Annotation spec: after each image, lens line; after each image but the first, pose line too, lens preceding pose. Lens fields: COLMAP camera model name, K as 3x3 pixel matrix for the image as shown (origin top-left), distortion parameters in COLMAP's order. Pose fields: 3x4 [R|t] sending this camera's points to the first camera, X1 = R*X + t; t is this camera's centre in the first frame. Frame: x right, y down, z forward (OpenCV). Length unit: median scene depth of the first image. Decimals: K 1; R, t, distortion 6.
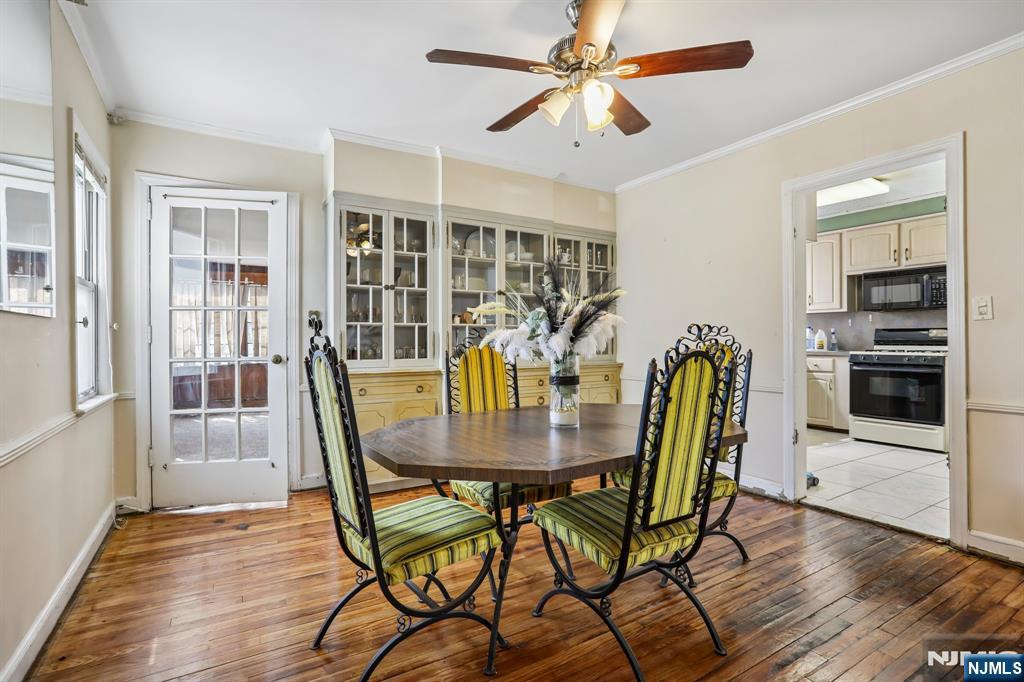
lens RADIAL K [[494.3, 0, 510.2], [0, 494.3, 342.0], [0, 0, 1]] dist [-0.033844, 0.007164]
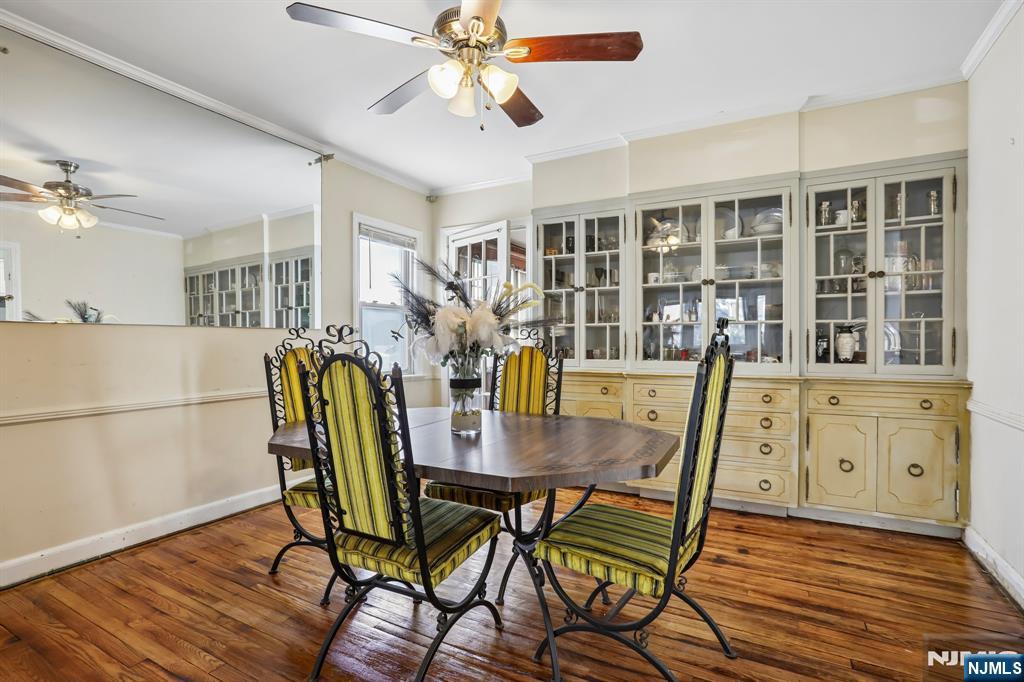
lens RADIAL K [[494.3, 0, 483.7], [0, 494.3, 344.1], [0, 0, 1]] dist [-0.033844, 0.007164]
pose [[0.485177, 0.009372, -0.874366, 0.542107], [-0.003919, 0.999956, 0.008544, -0.004223], [0.874407, -0.000719, 0.485192, 0.314672]]
